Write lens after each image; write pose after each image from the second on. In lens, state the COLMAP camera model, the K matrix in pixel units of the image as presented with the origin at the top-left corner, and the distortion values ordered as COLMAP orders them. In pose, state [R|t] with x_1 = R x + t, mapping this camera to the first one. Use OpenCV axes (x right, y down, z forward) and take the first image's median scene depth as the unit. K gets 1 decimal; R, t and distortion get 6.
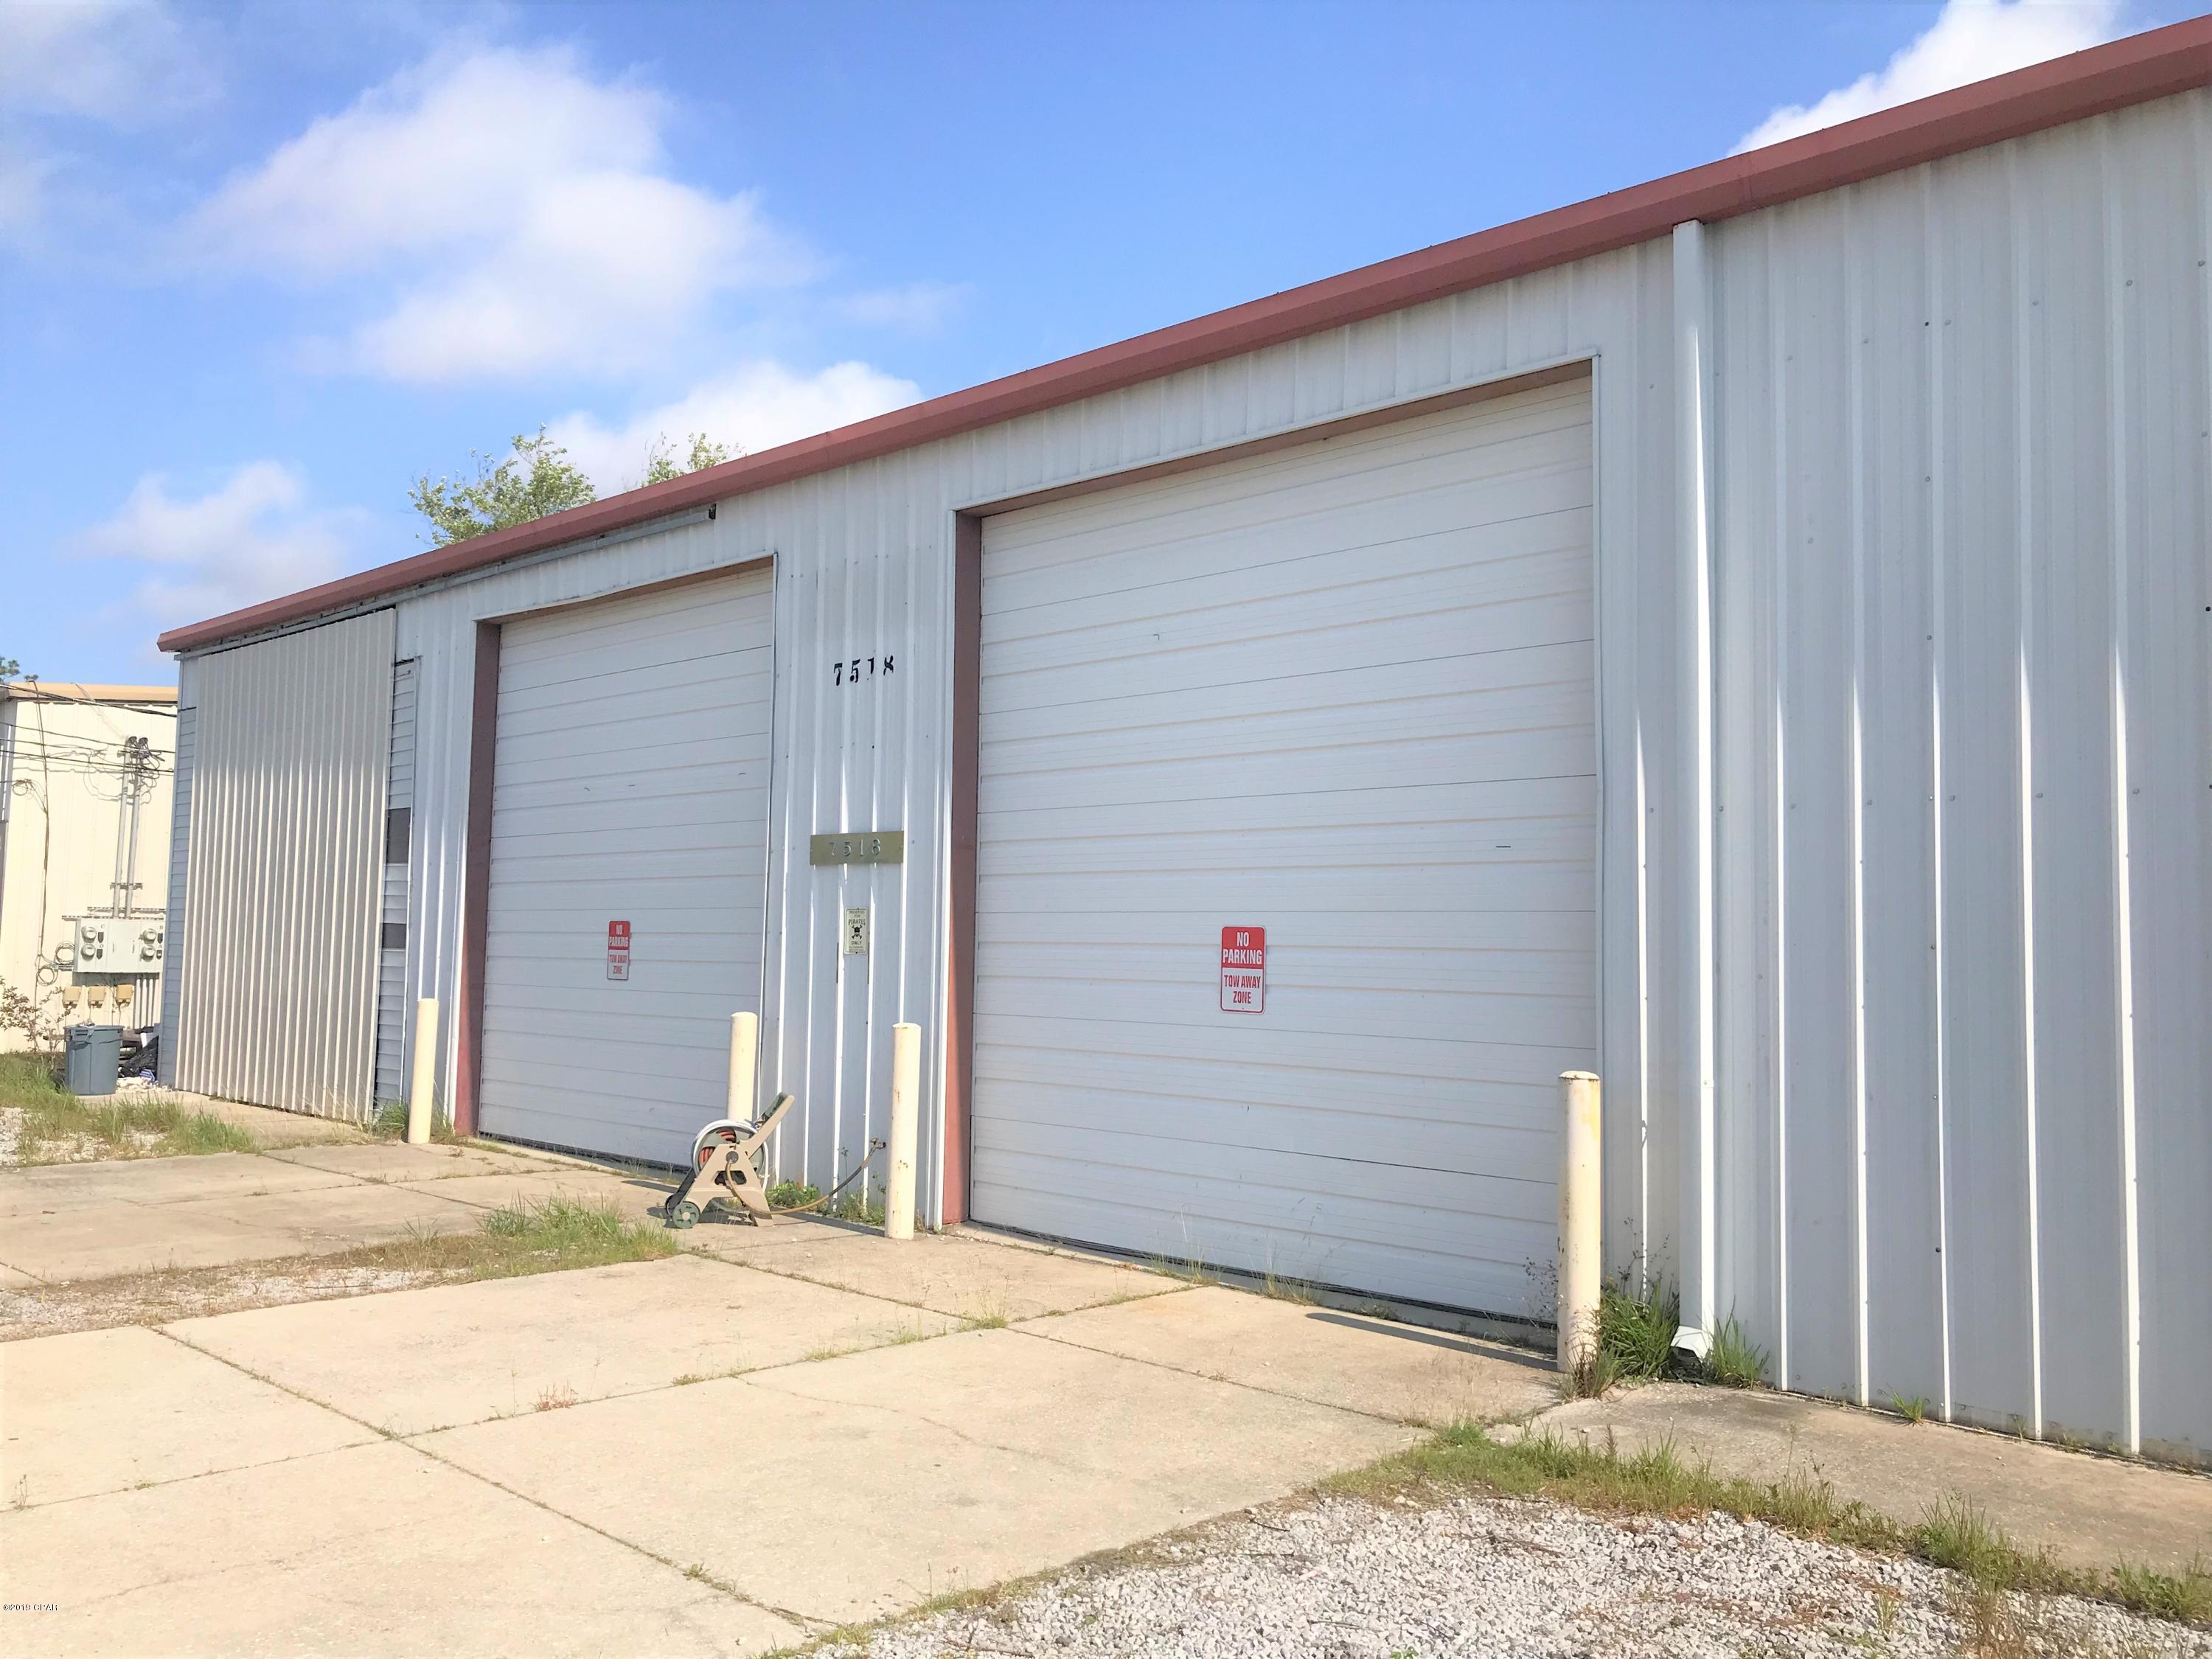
lens RADIAL K [[1805.8, 0, 1106.0], [0, 1805.8, 829.5], [0, 0, 1]] dist [0.008962, 0.010536]
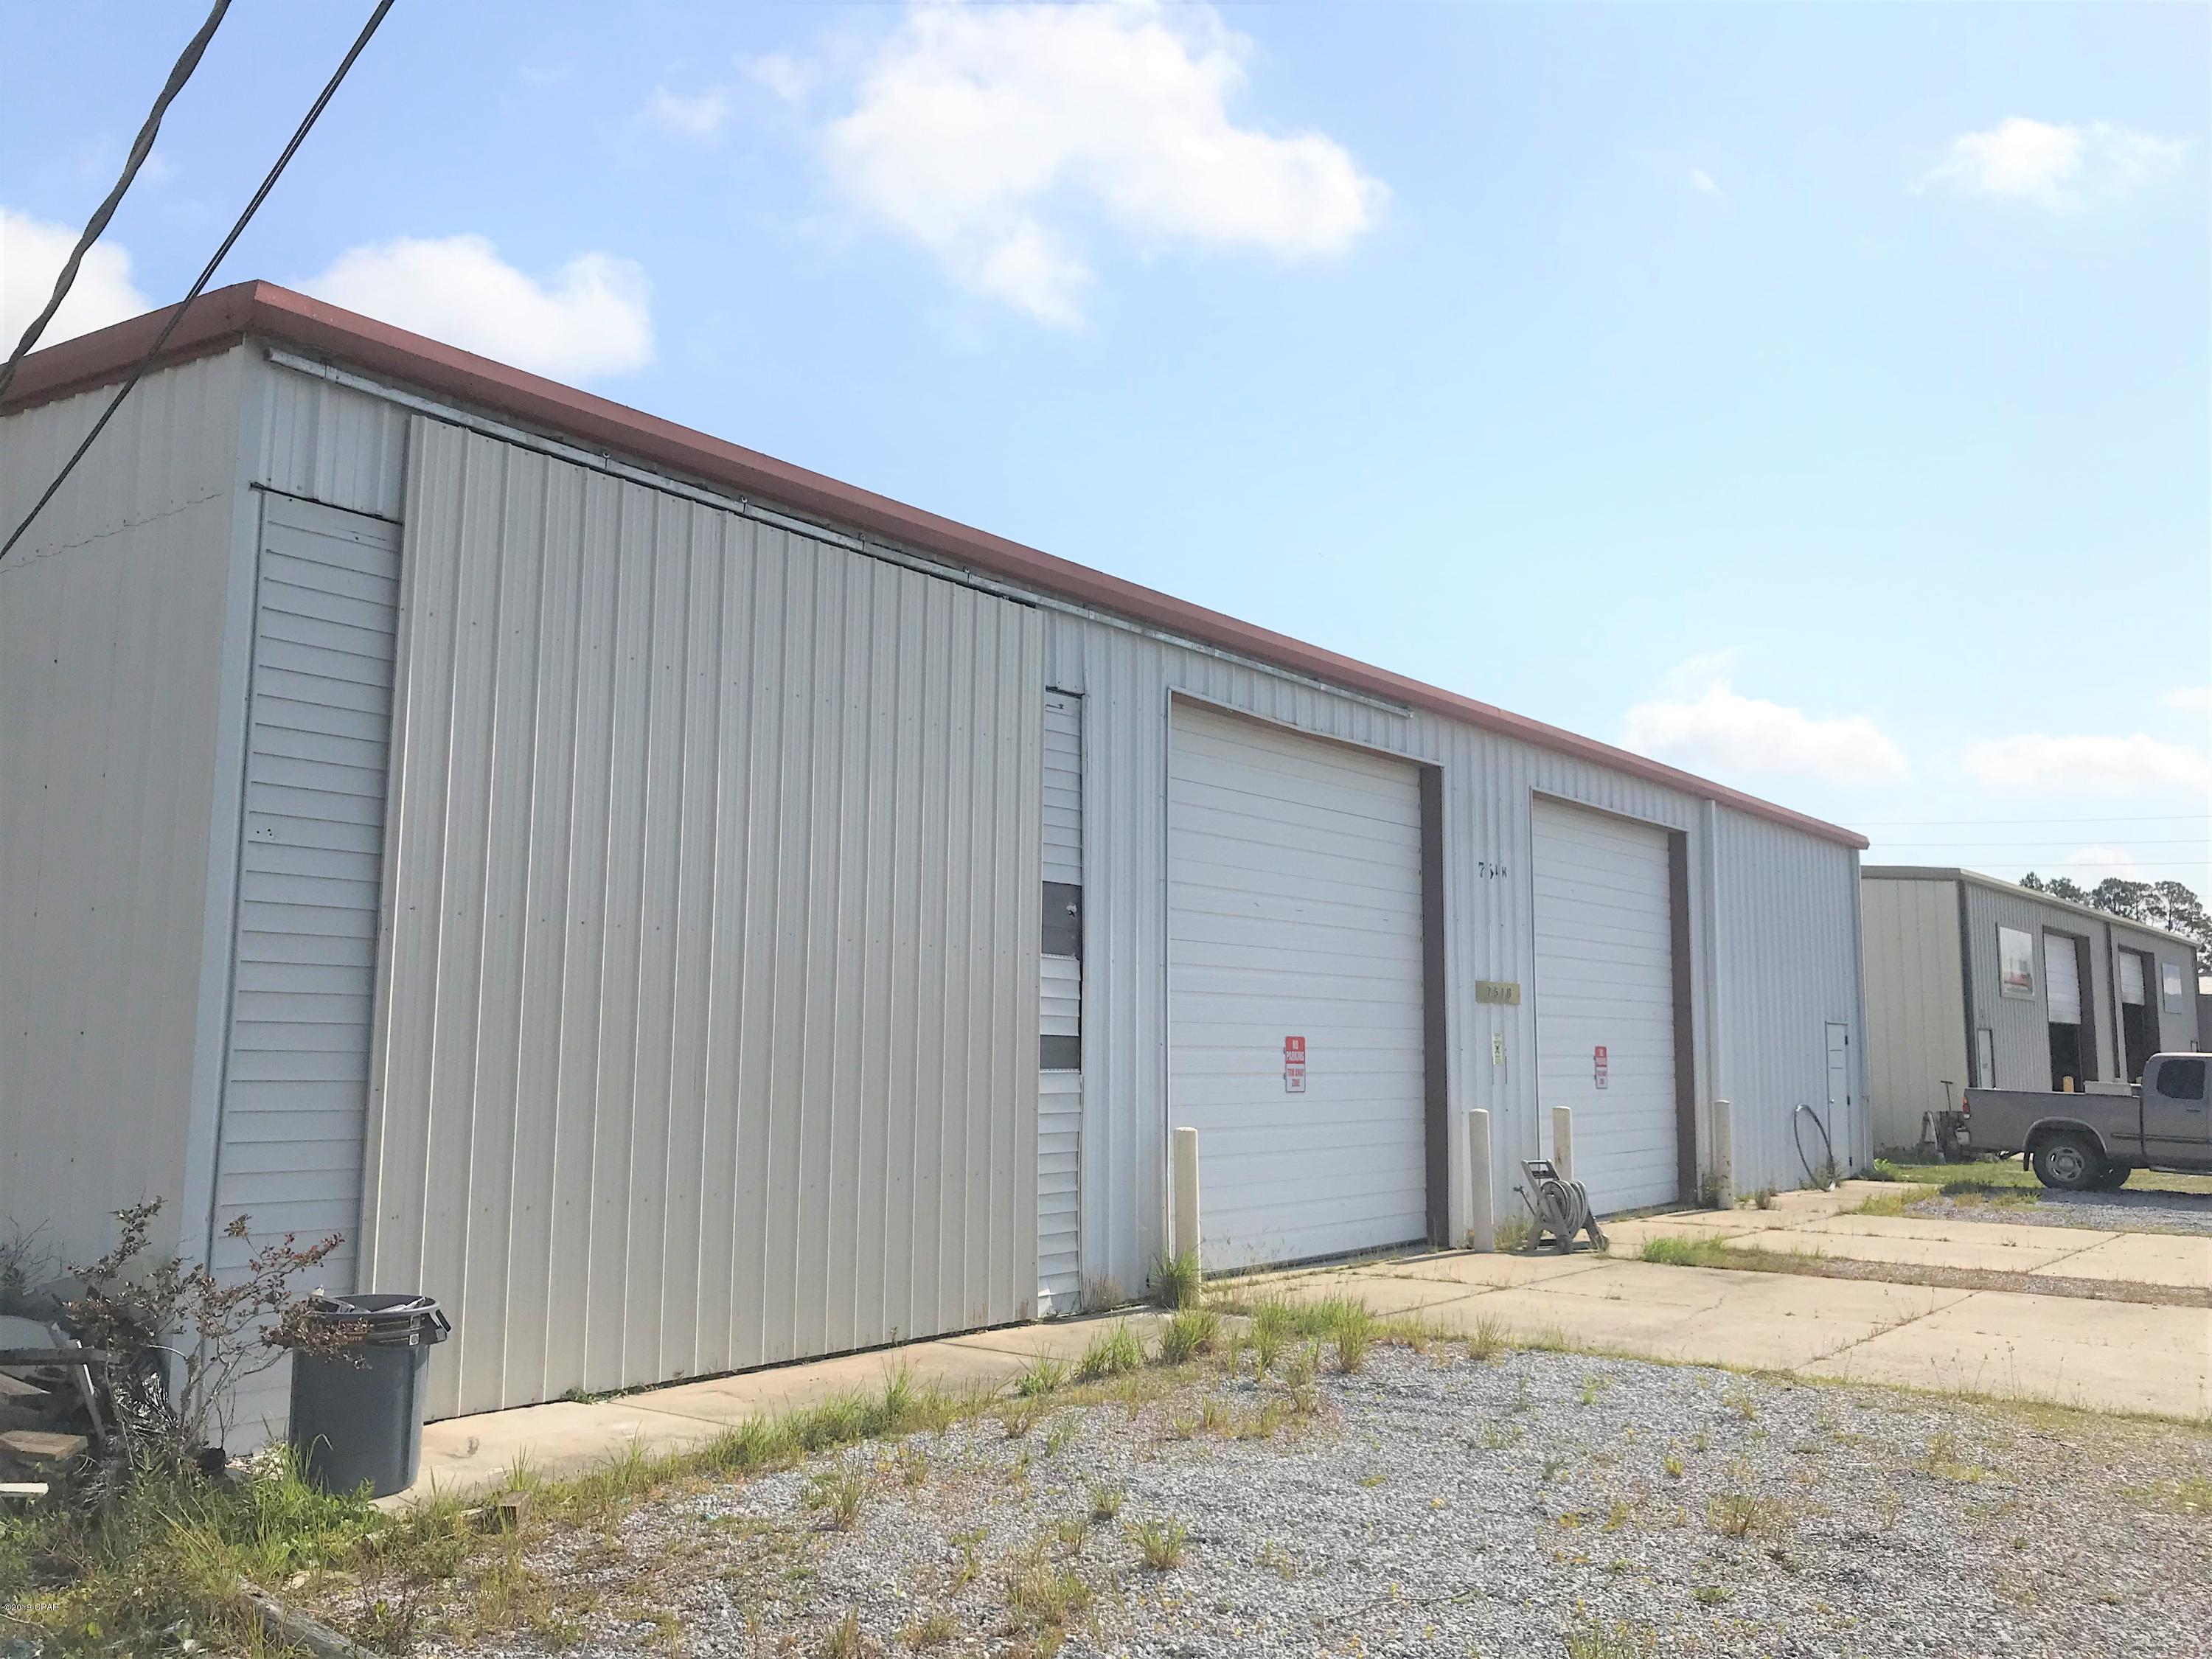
lens RADIAL K [[1805.8, 0, 1106.0], [0, 1805.8, 829.5], [0, 0, 1]] dist [0.008962, 0.010536]
pose [[-0.106031, 0.097459, 0.989575, -1.329775], [-0.080522, 0.991075, -0.106234, 0.051940], [-0.991097, -0.090947, -0.097237, 1.231233]]
